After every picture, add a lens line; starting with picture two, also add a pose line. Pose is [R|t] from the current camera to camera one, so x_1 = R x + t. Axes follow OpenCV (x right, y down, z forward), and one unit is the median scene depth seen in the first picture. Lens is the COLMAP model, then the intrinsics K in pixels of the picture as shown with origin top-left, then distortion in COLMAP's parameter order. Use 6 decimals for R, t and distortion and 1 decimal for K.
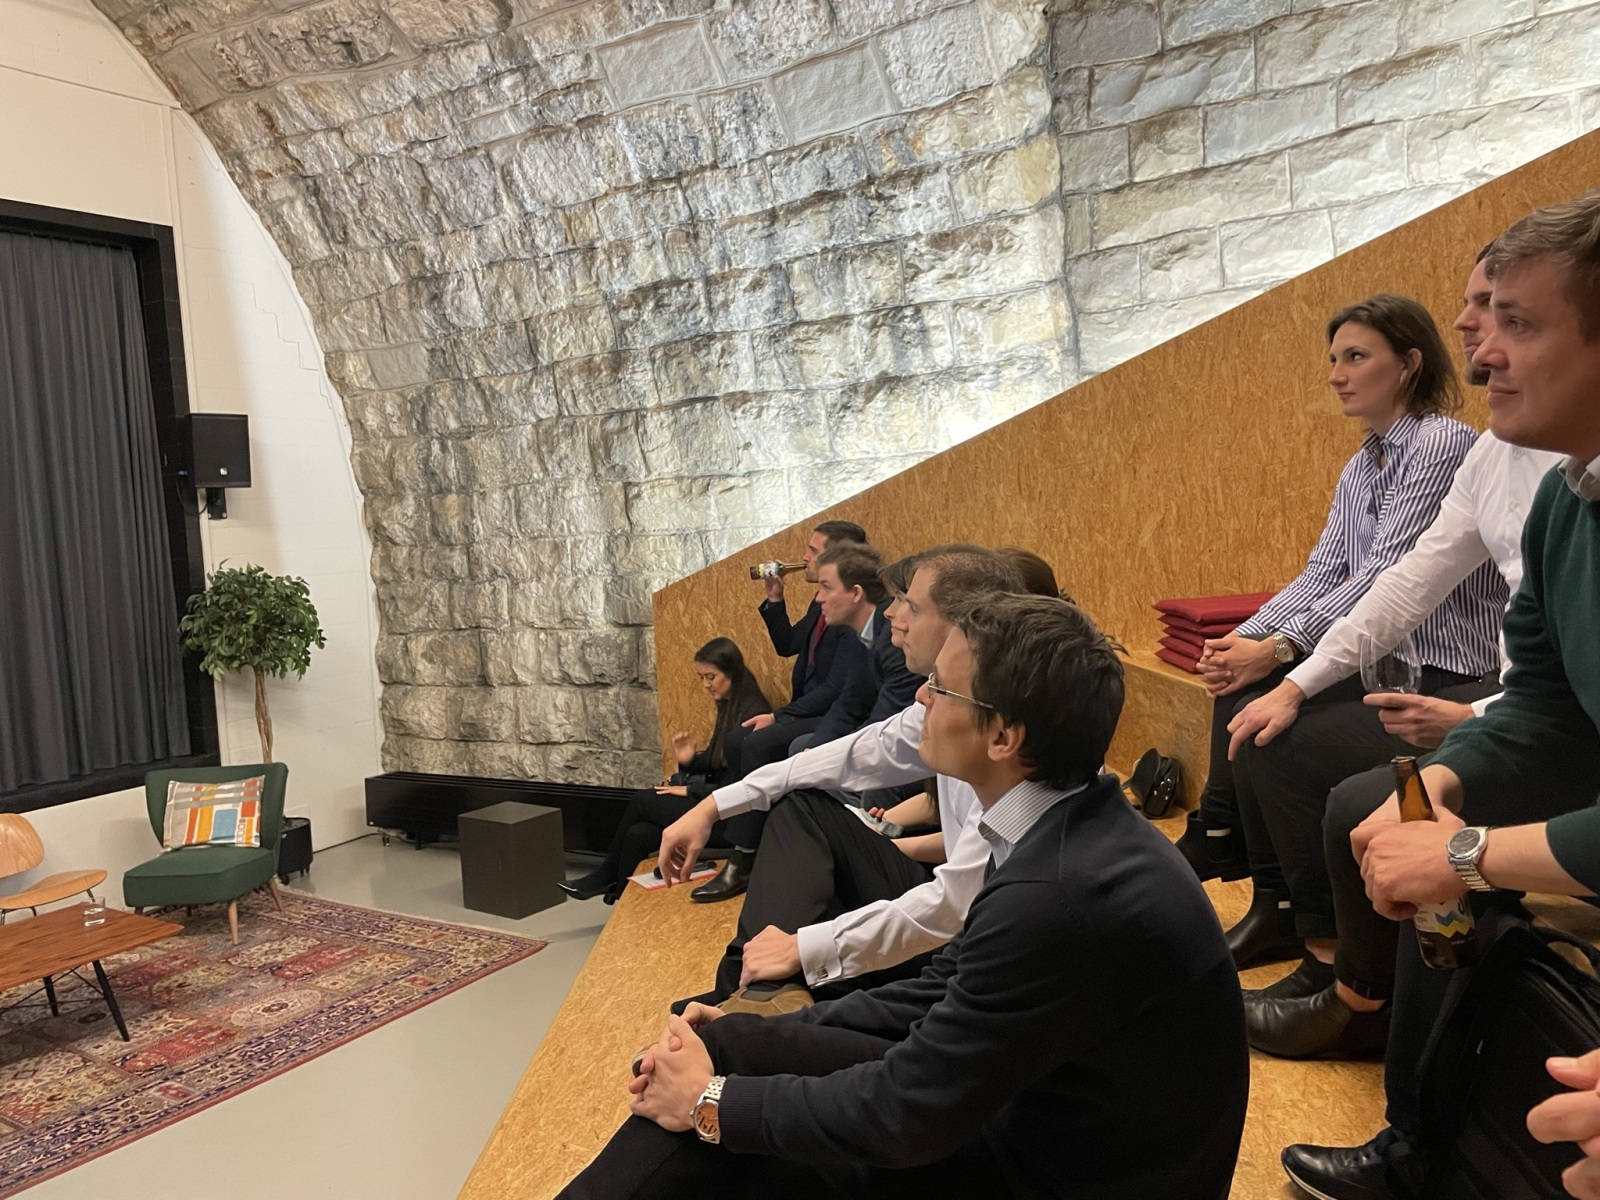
lens RADIAL K [[1210.2, 0, 804.8], [0, 1210.2, 585.3], [0, 0, 1]] dist [0.054054, -0.054228]
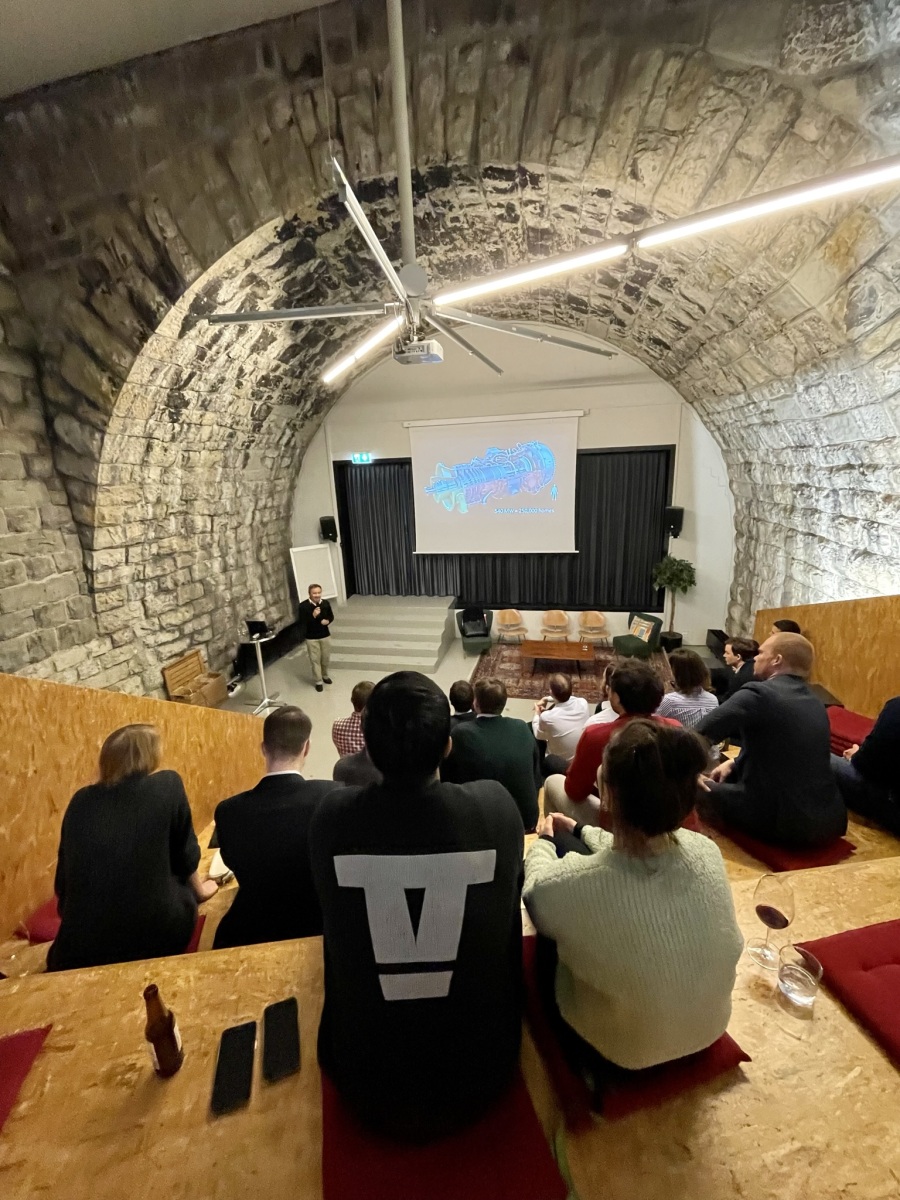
lens RADIAL K [[488.9, 0, 456.7], [0, 488.9, 599.8], [0, 0, 1]] dist [0.003464, -0.000248]
pose [[0.355315, 0.294234, -0.887230, 0.582626], [-0.034186, 0.952622, 0.302229, -0.314979], [0.934121, -0.077056, 0.348540, 0.017781]]
